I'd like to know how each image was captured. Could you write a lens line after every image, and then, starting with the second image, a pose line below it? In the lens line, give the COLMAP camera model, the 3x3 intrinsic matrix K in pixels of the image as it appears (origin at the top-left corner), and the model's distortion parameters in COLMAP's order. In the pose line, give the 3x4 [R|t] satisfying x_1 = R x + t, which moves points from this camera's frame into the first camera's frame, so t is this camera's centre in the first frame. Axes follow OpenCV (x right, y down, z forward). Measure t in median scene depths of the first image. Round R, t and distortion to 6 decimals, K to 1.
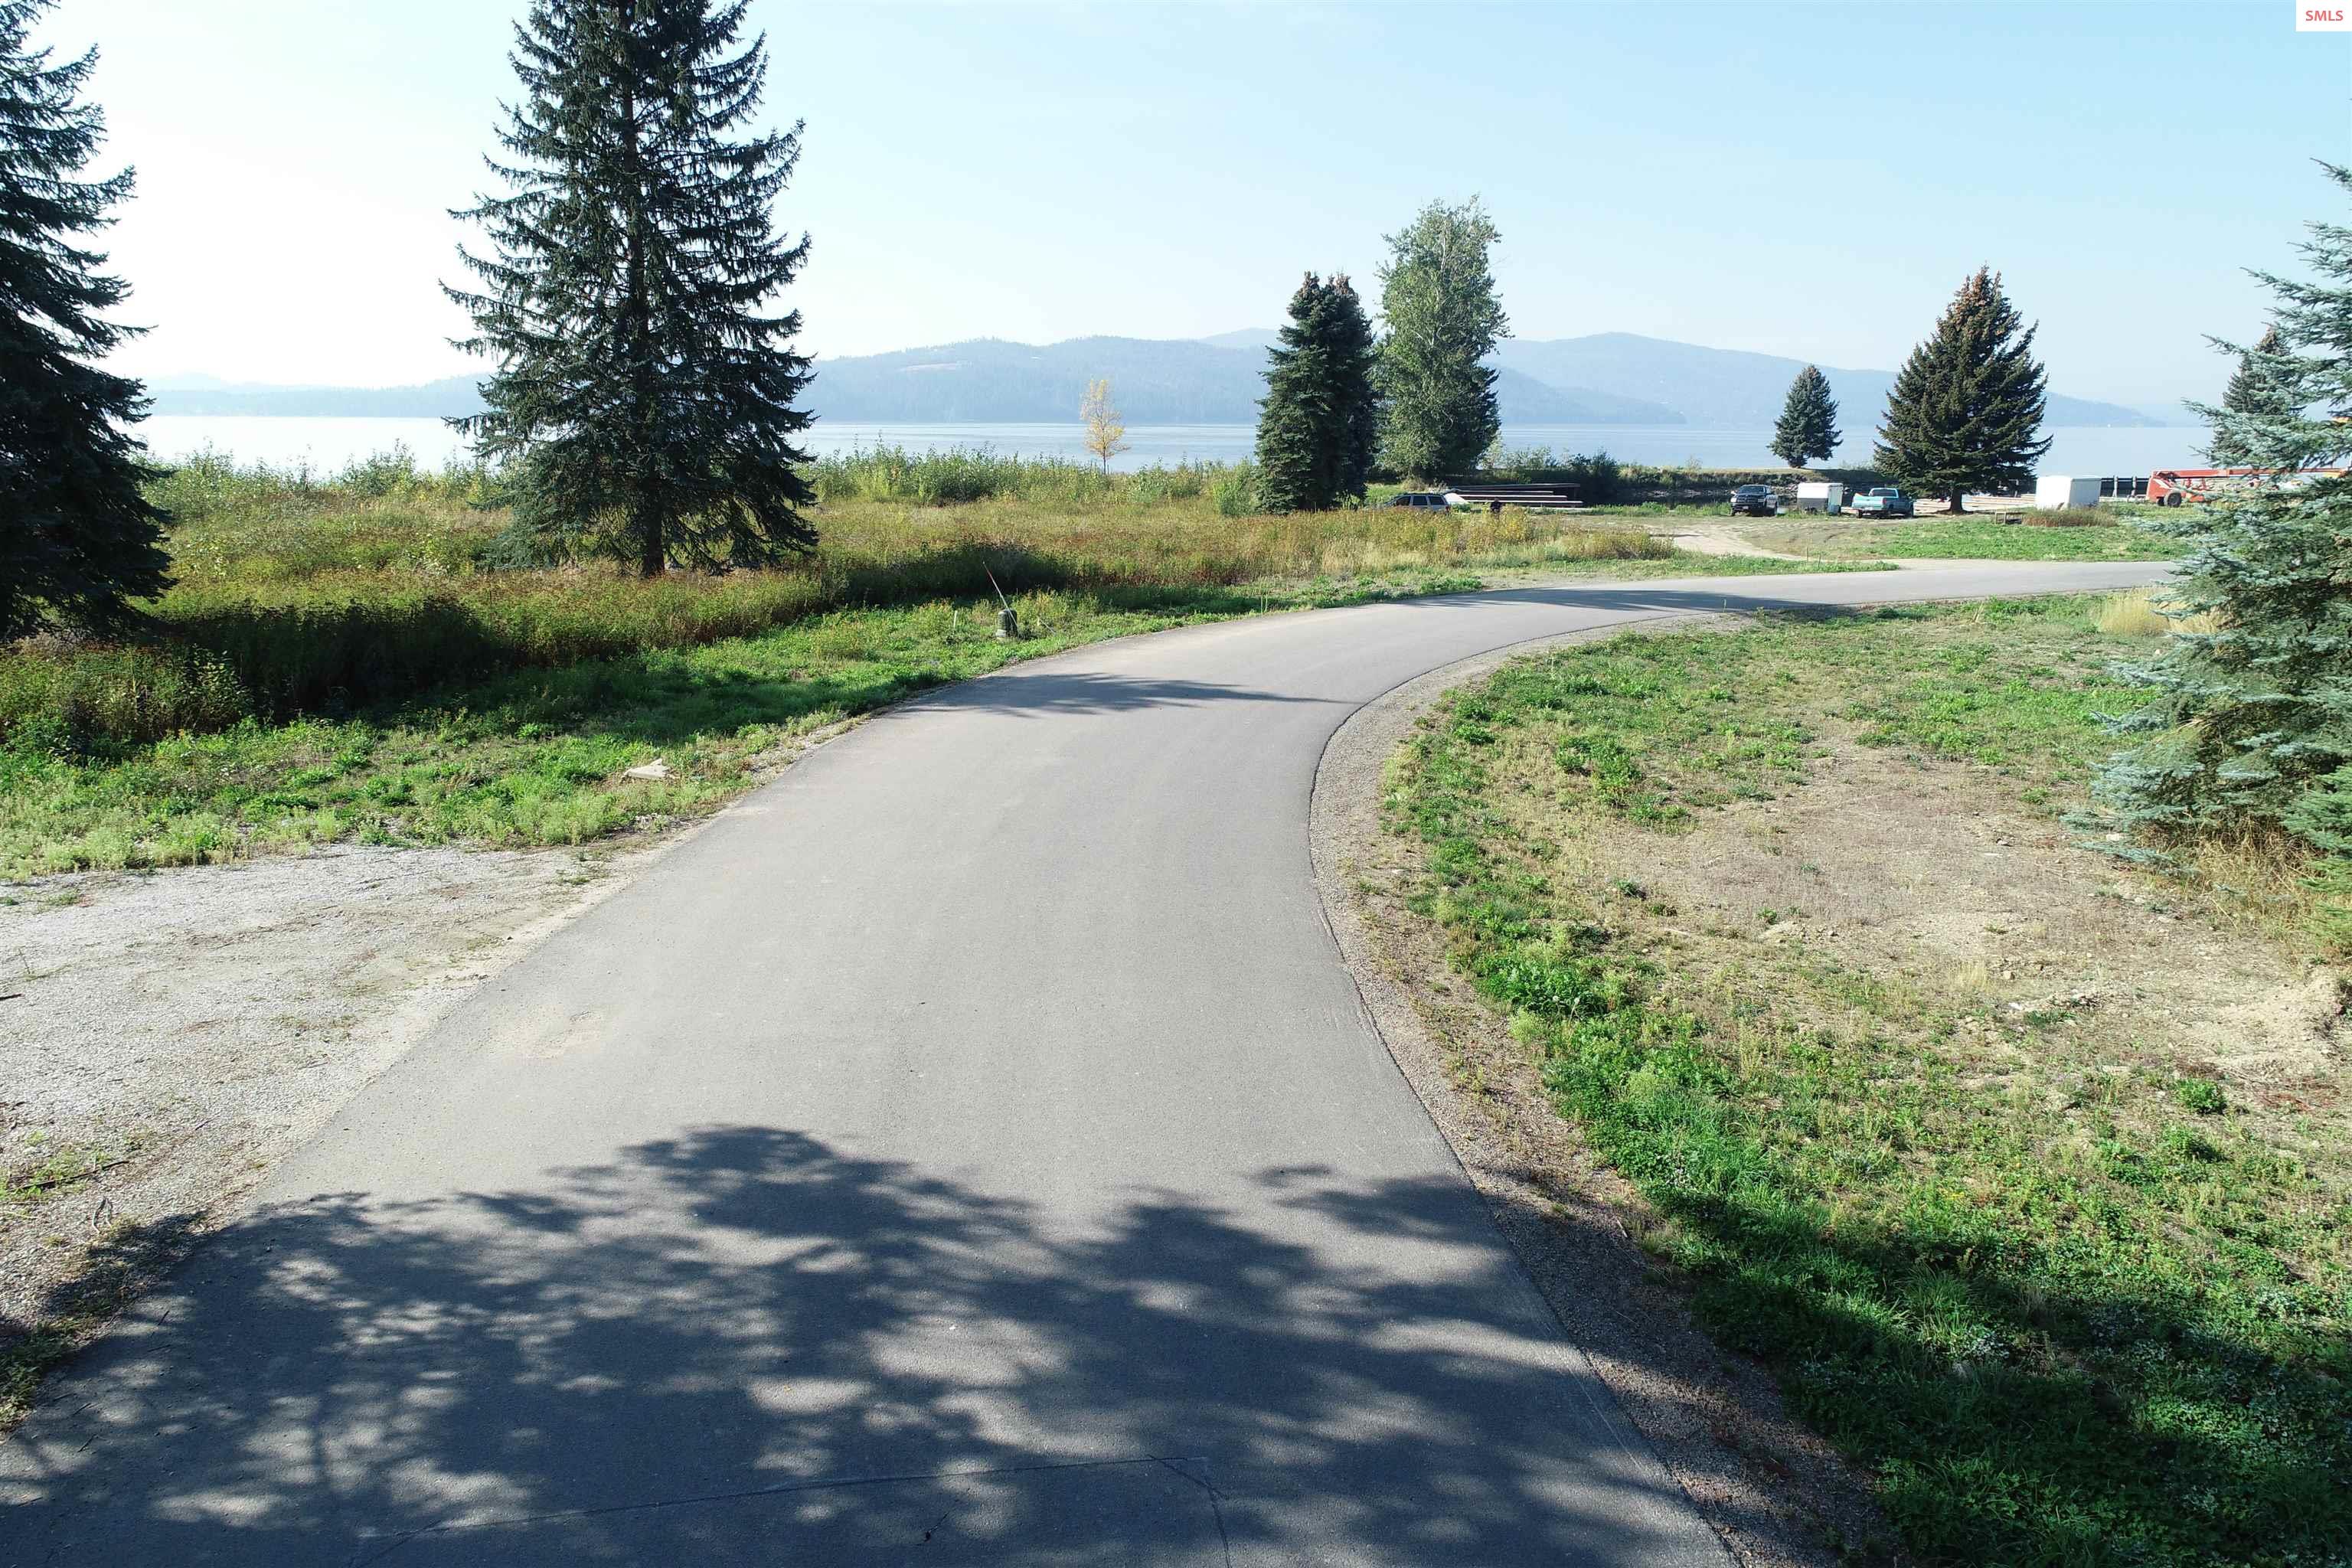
lens RADIAL K [[1545.4, 0, 1189.6], [0, 1545.4, 777.3], [0, 0, 1]] dist [-0.004821, 0.003334]
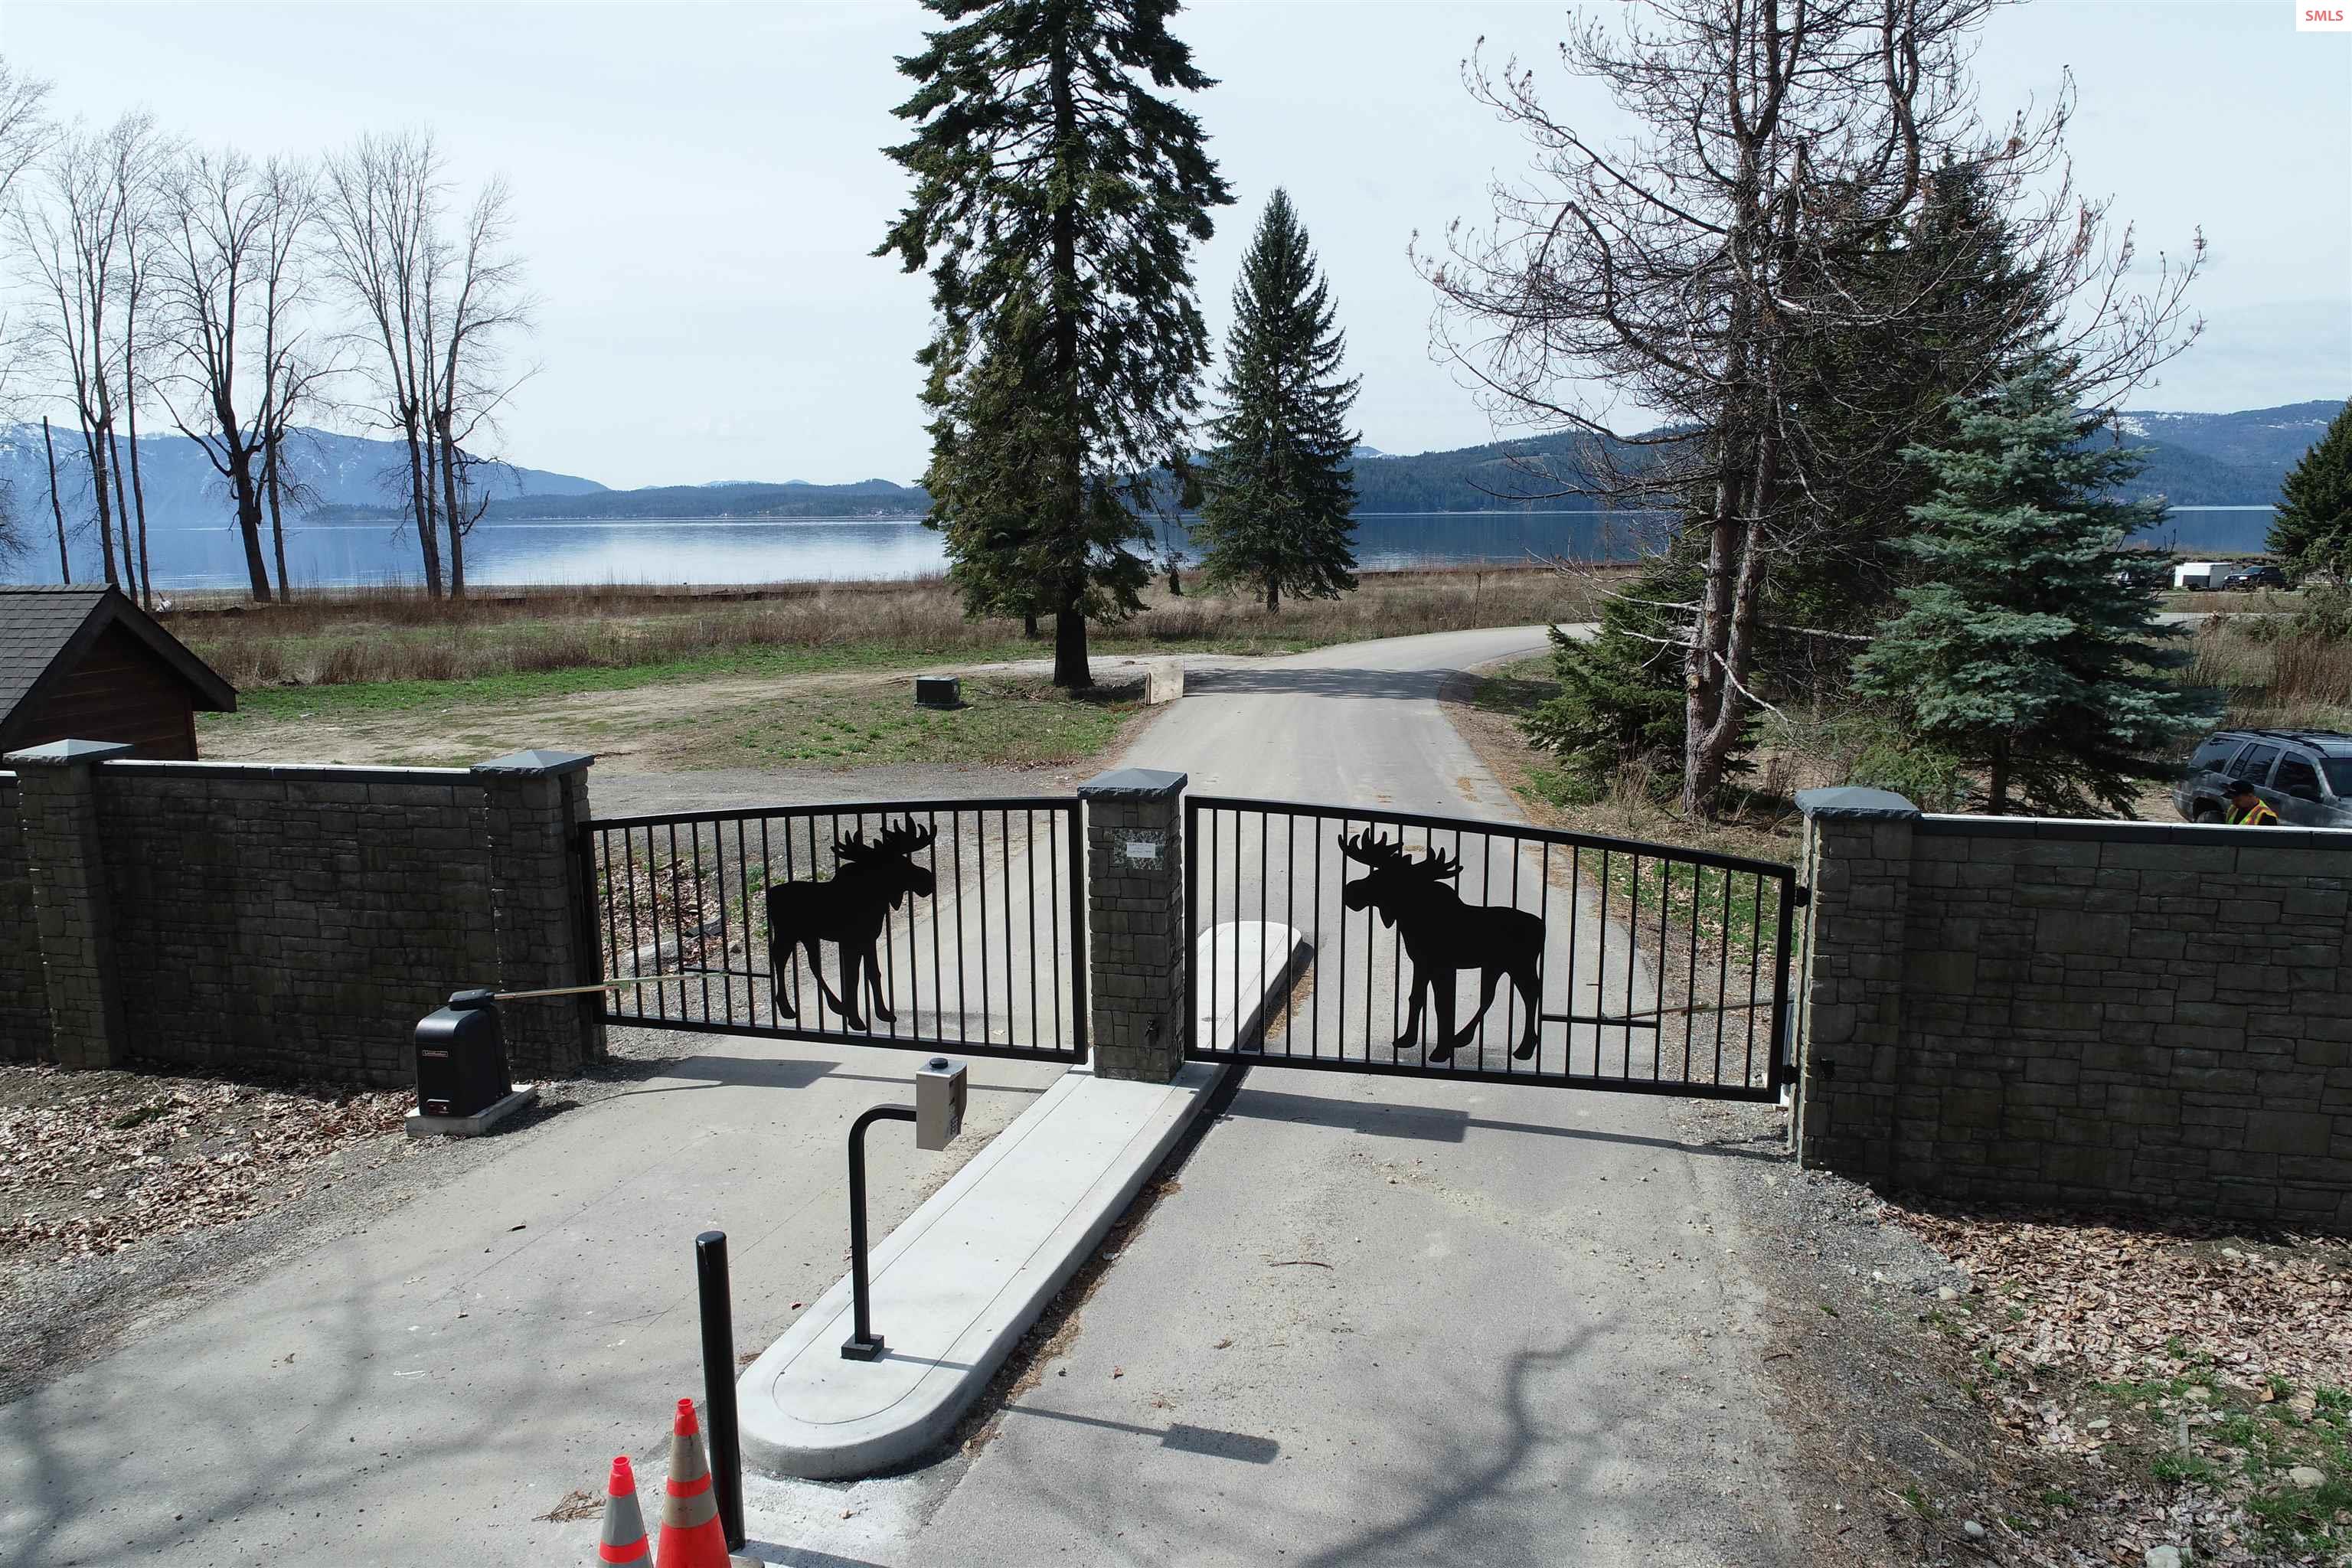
lens RADIAL K [[1545.4, 0, 1169.6], [0, 1545.4, 786.5], [0, 0, 1]] dist [-0.004821, 0.003334]
pose [[0.929705, 0.051247, -0.364722, 0.253363], [-0.070073, 0.996796, -0.038561, 0.180977], [0.361578, 0.061407, 0.930318, -0.842673]]
